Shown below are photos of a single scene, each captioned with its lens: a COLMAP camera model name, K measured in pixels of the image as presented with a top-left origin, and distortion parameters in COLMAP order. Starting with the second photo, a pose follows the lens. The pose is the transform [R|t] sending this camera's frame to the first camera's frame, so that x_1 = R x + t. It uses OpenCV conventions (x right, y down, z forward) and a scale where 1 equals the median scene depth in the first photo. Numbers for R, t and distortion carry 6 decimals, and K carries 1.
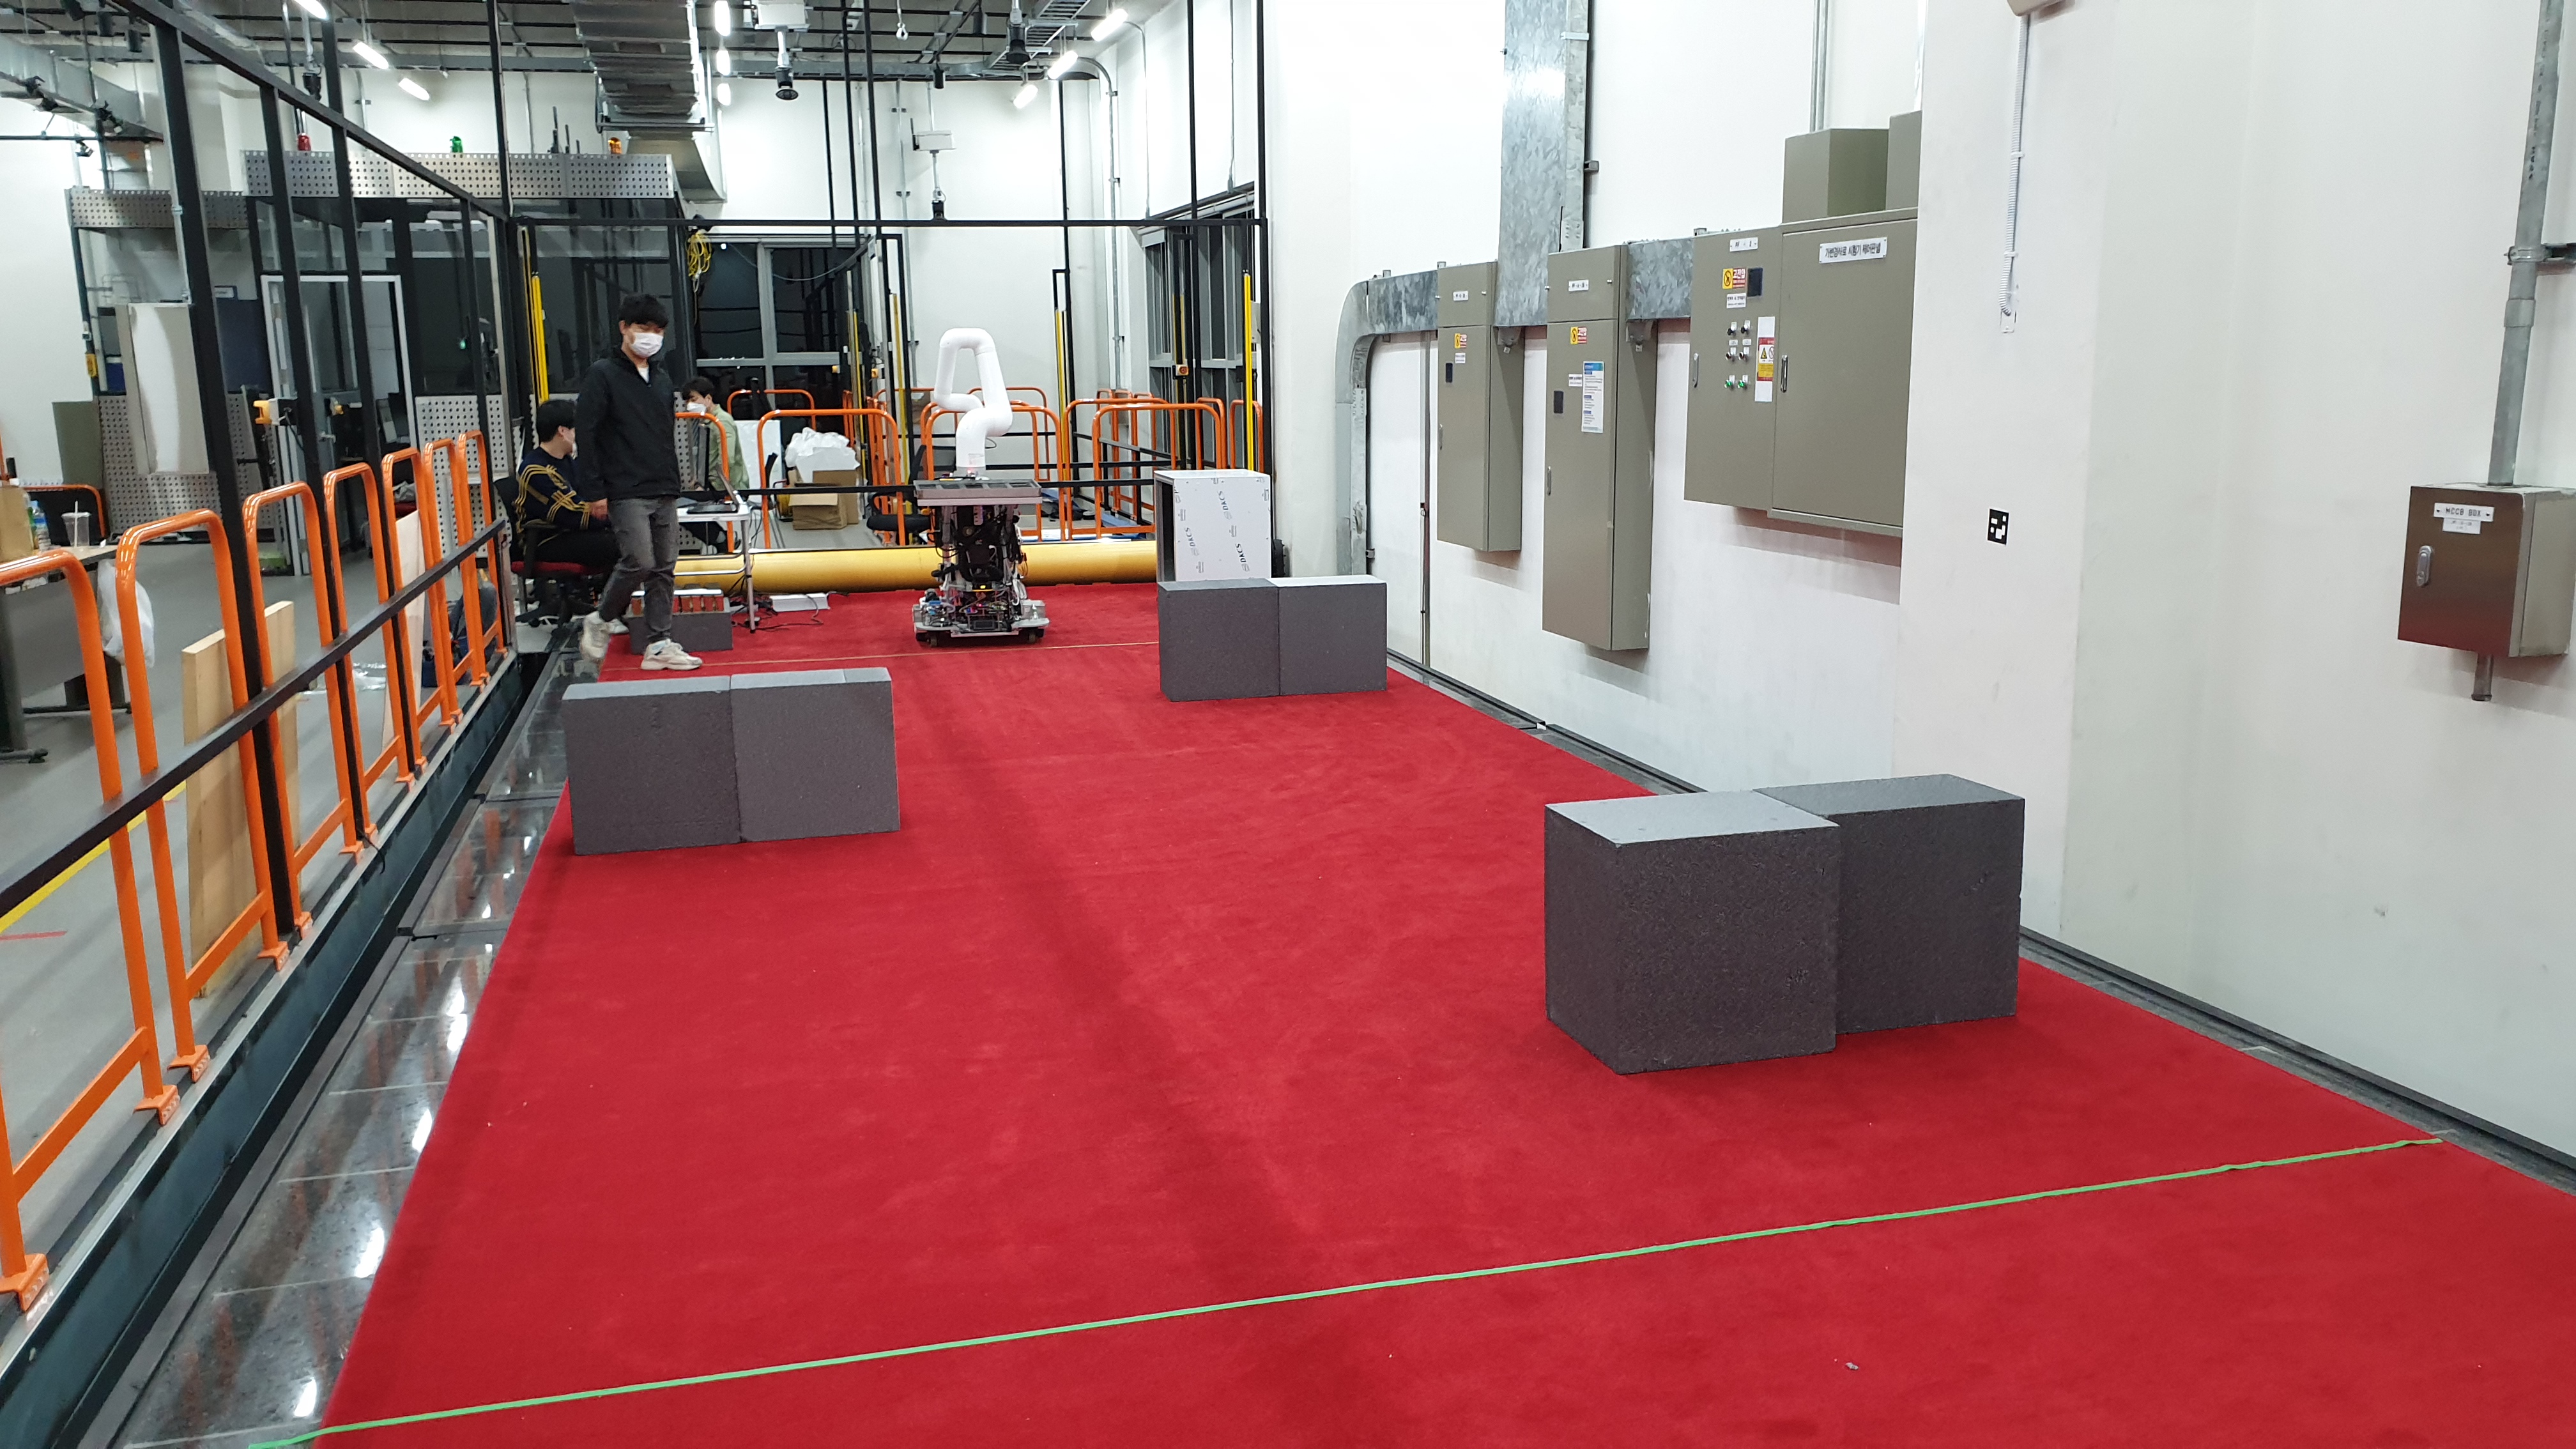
lens RADIAL K [[1971.4, 0, 1284.2], [0, 1971.4, 728.3], [0, 0, 1]] dist [0.003003, 0.004336]
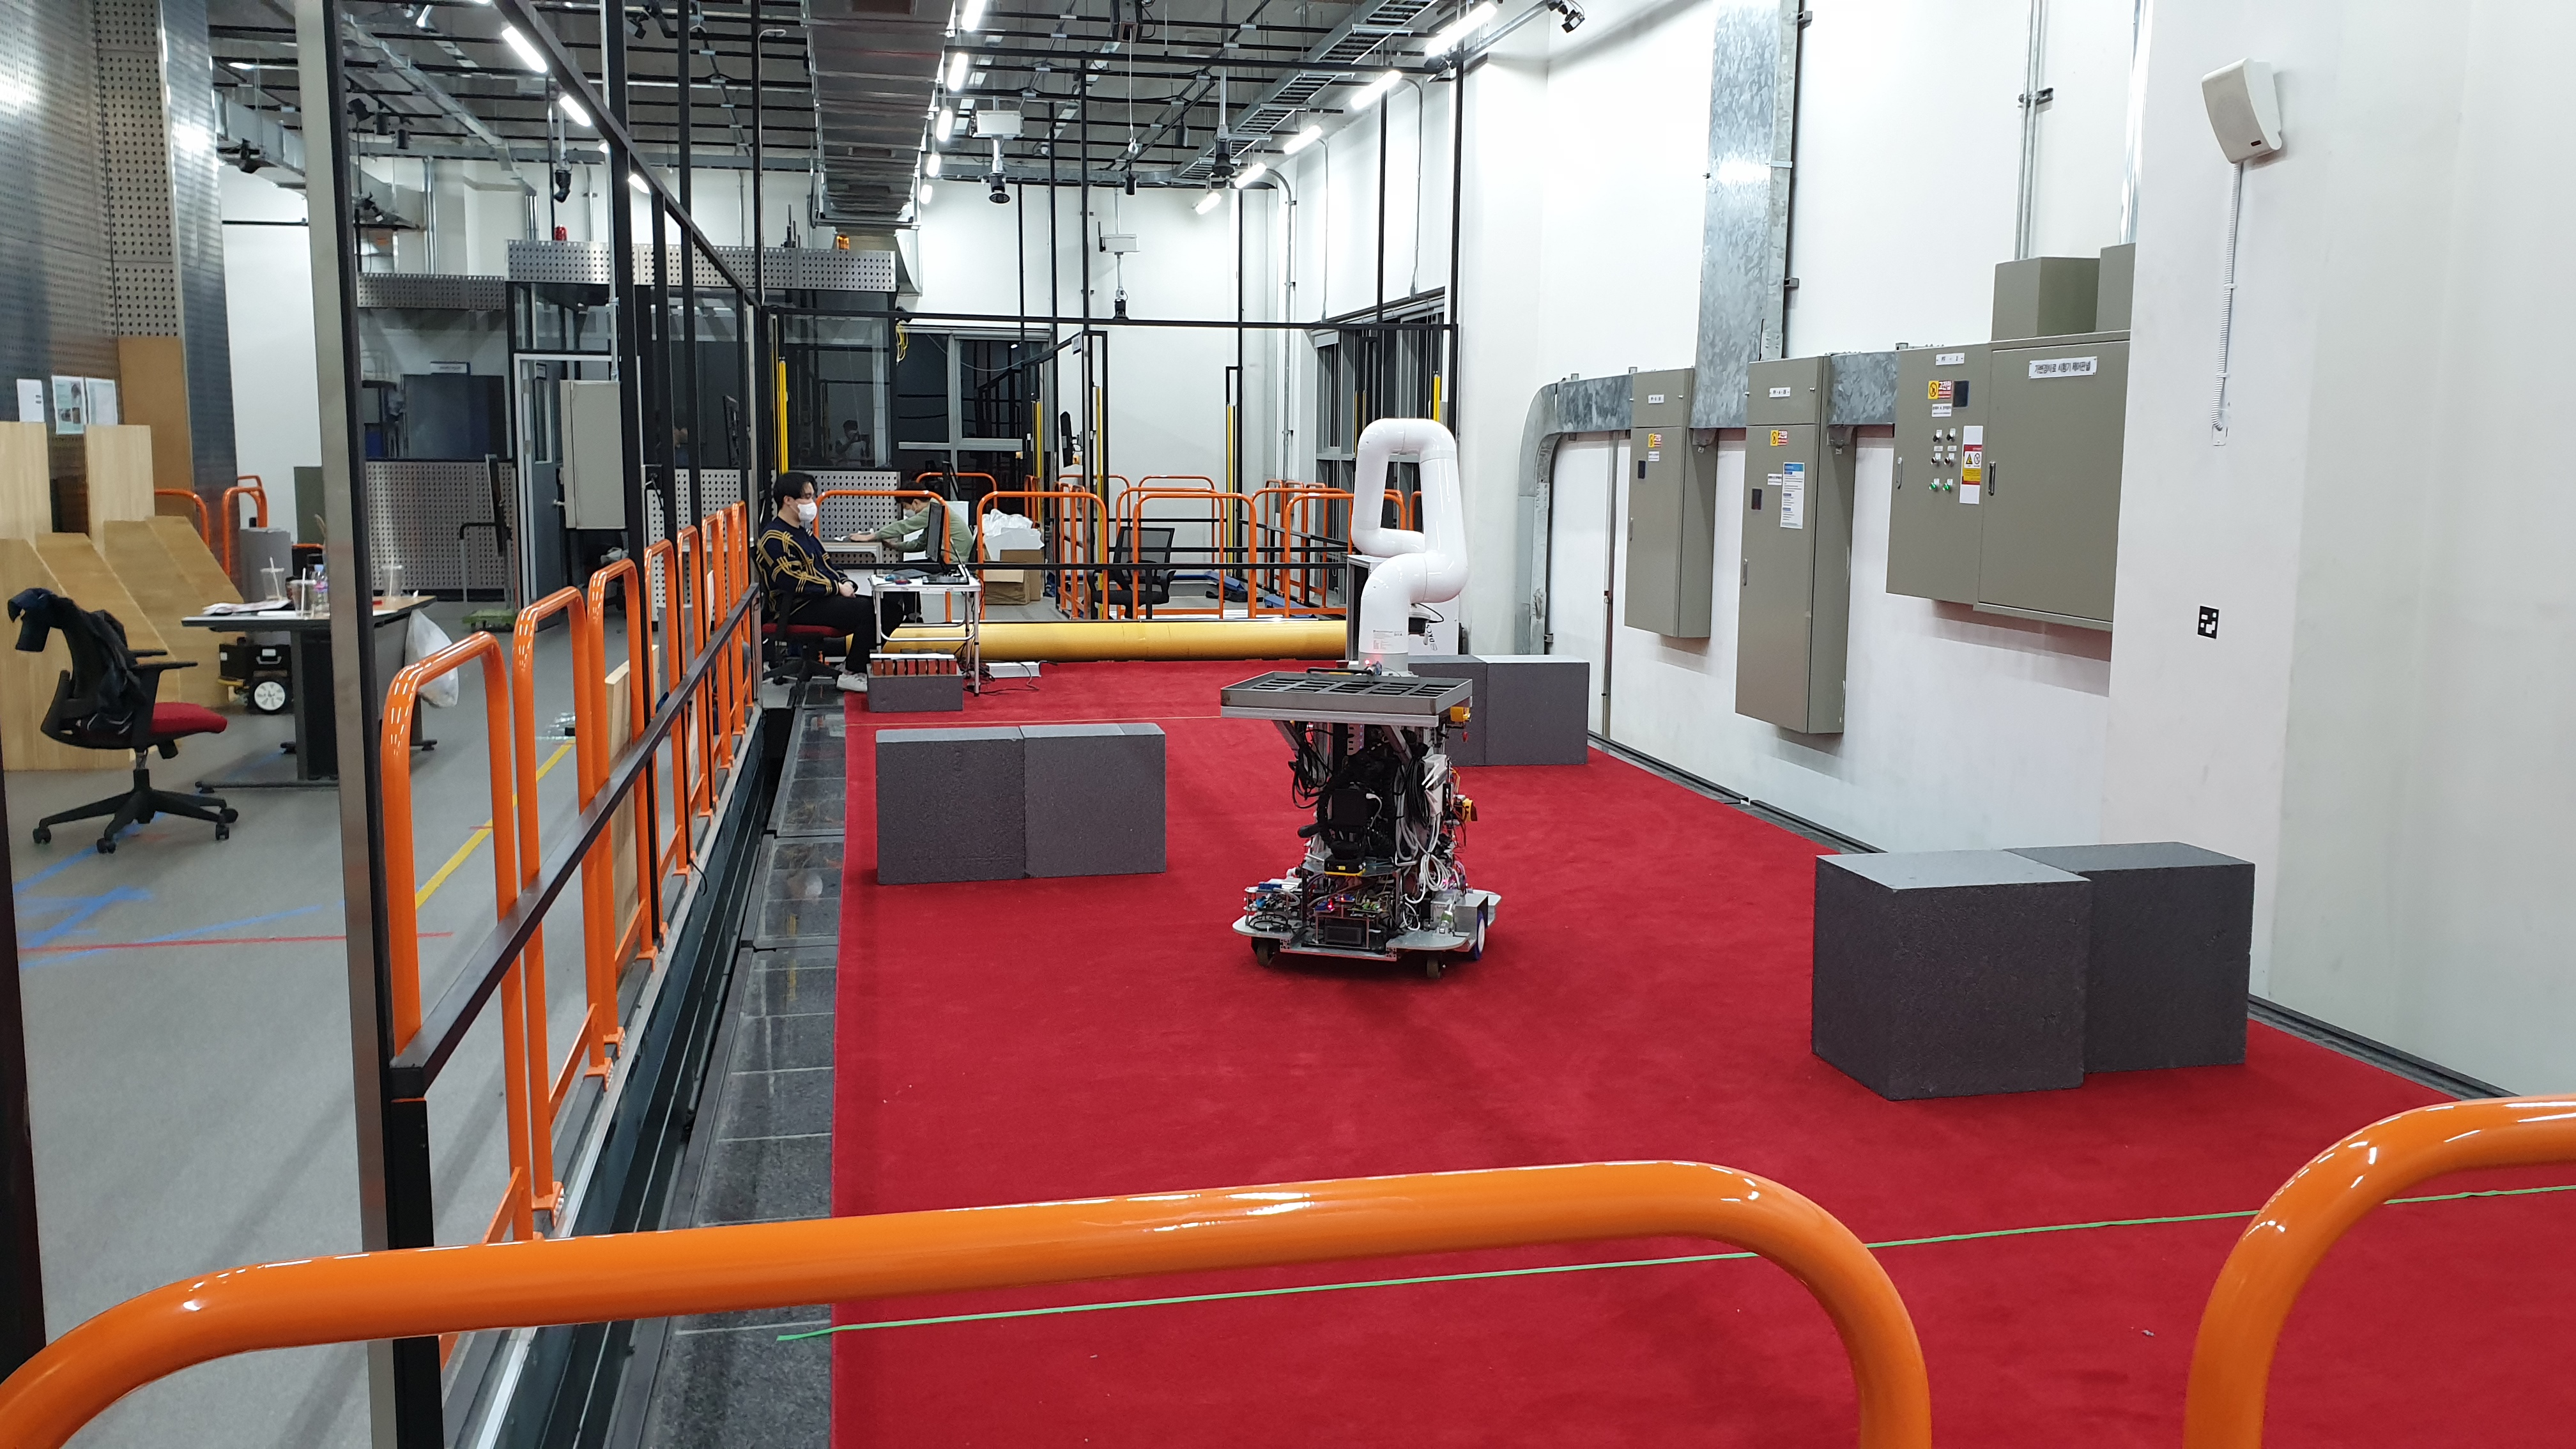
lens RADIAL K [[1971.4, 0, 1286.2], [0, 1971.4, 707.0], [0, 0, 1]] dist [0.003003, 0.004336]
pose [[0.998500, 0.030938, -0.045170, -0.065387], [-0.033508, 0.997795, -0.057287, 0.016249], [0.043298, 0.058715, 0.997335, -0.070571]]
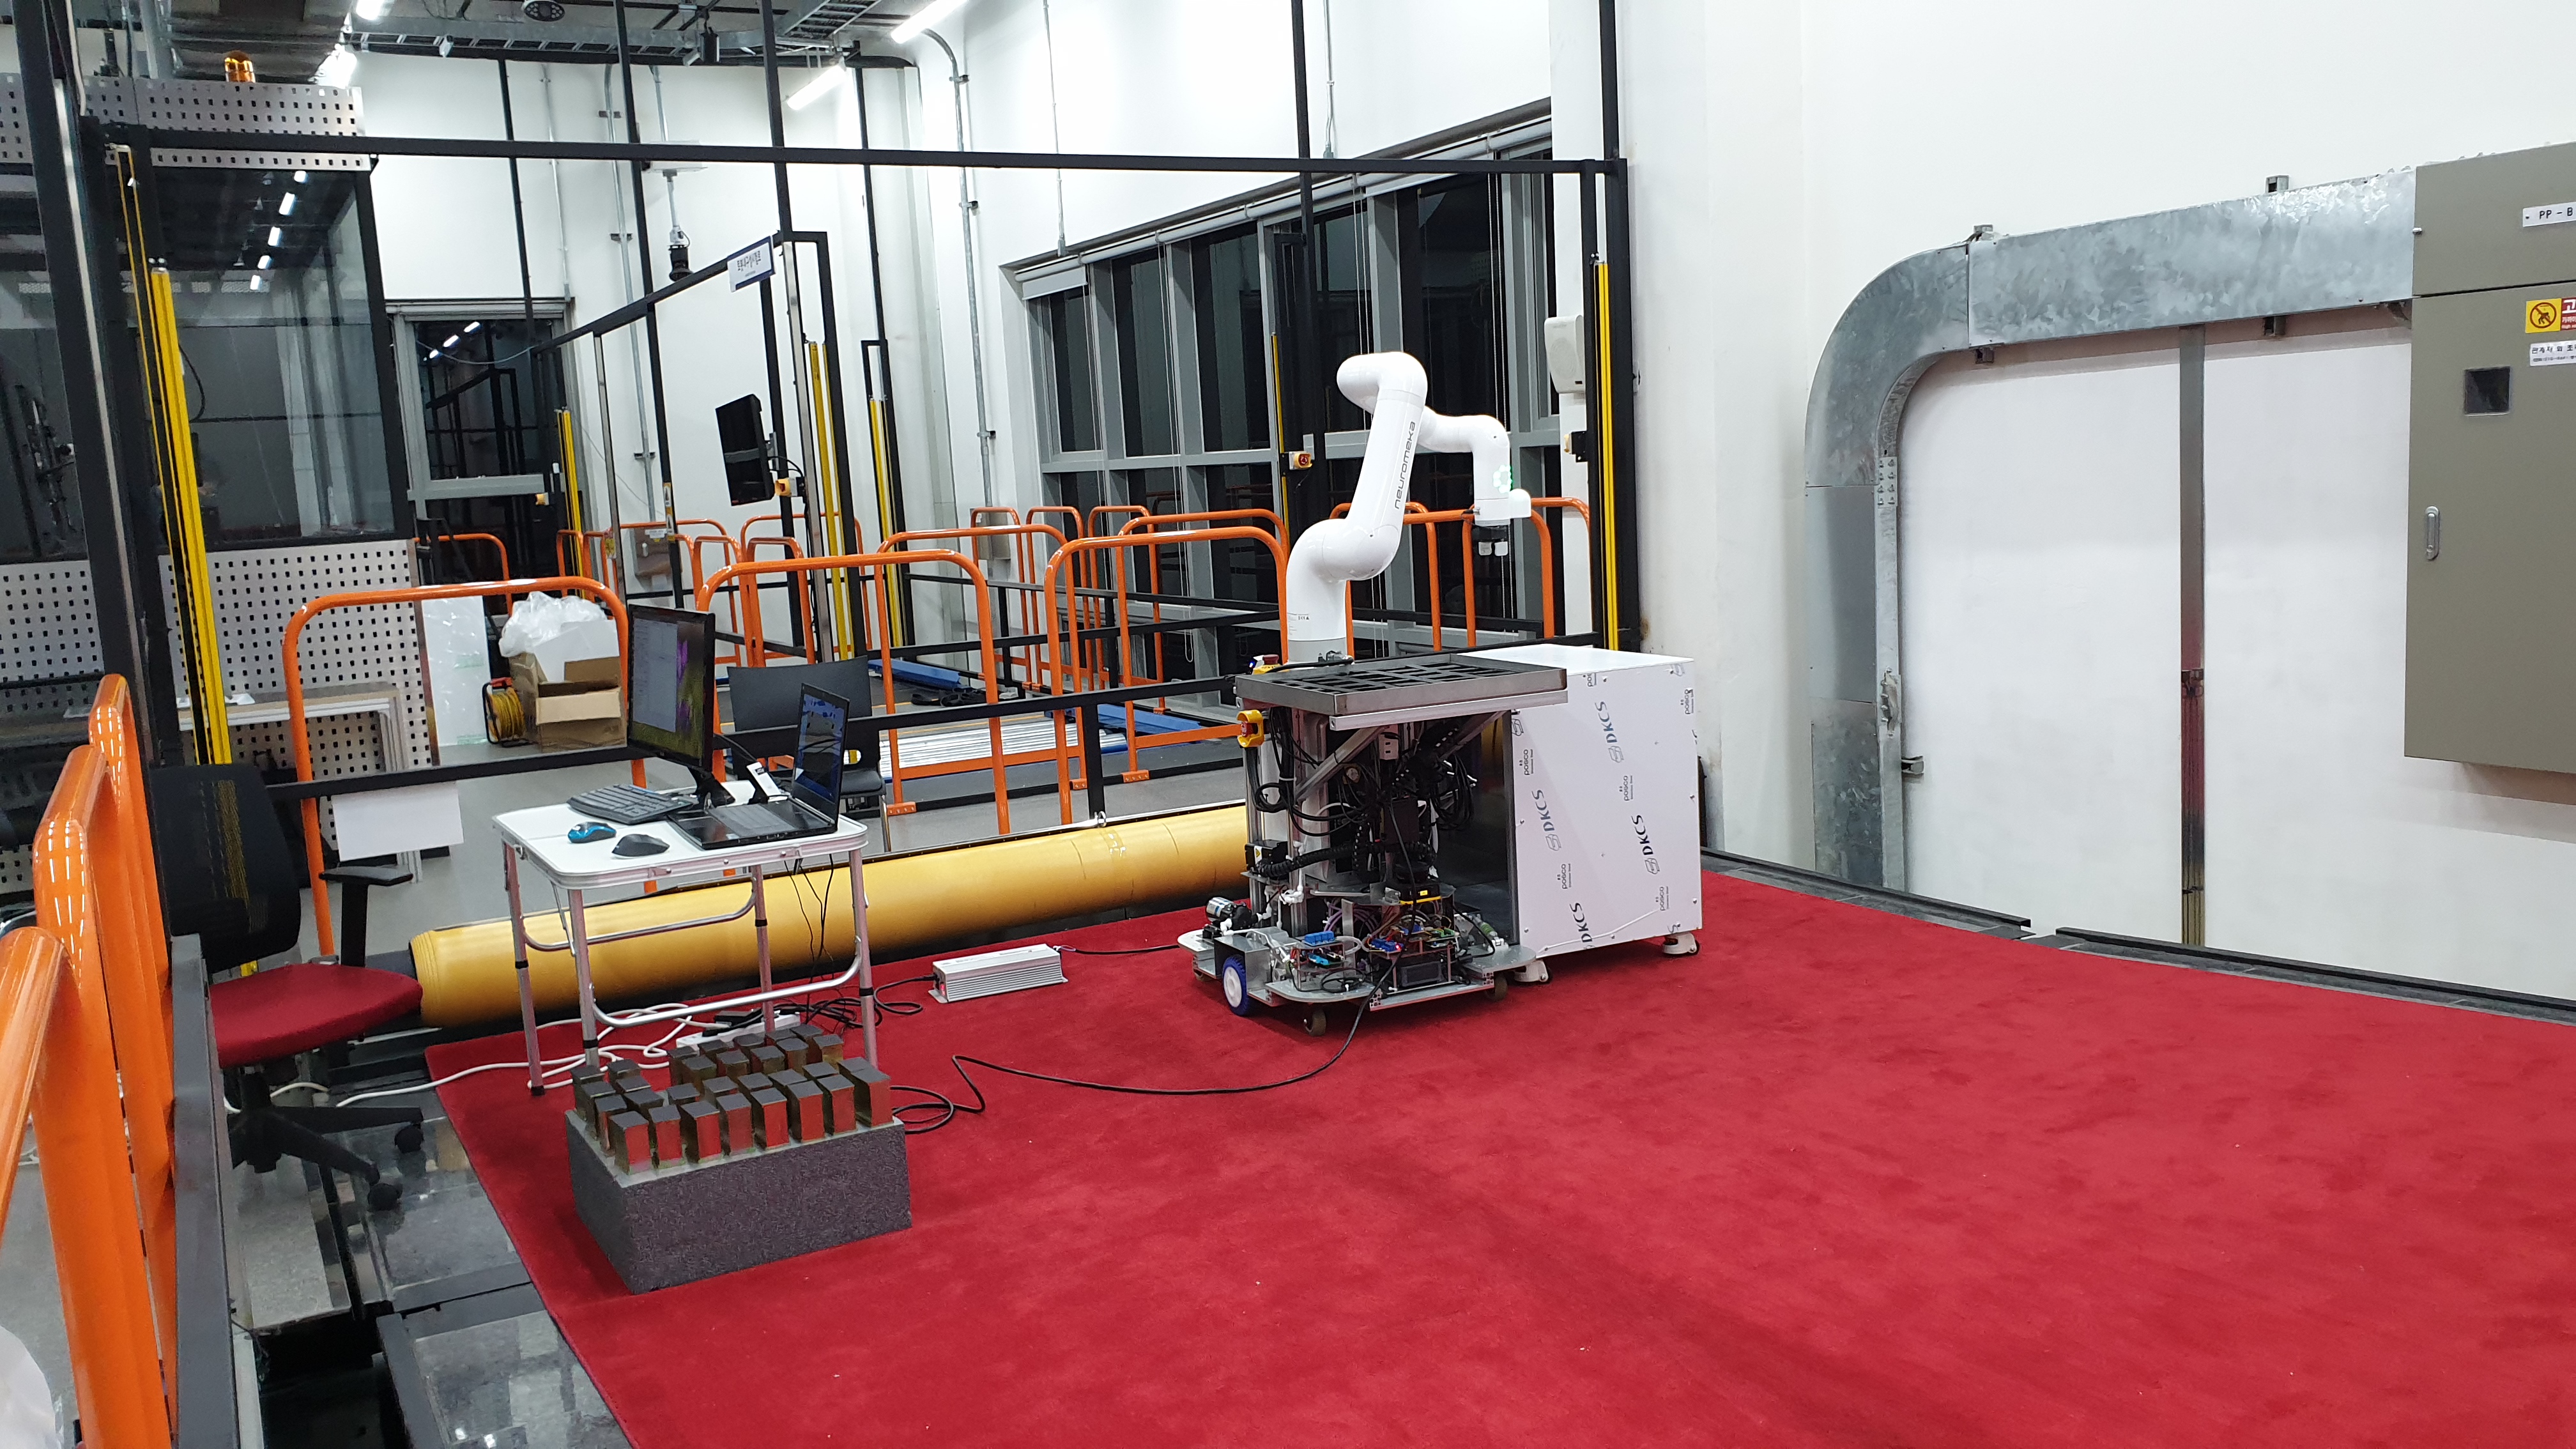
lens RADIAL K [[1971.4, 0, 1286.7], [0, 1971.4, 710.3], [0, 0, 1]] dist [0.003003, 0.004336]
pose [[0.957341, -0.077701, 0.278319, -0.353763], [0.097152, 0.993649, -0.056767, -0.105194], [-0.272140, 0.081385, 0.958810, 0.634377]]
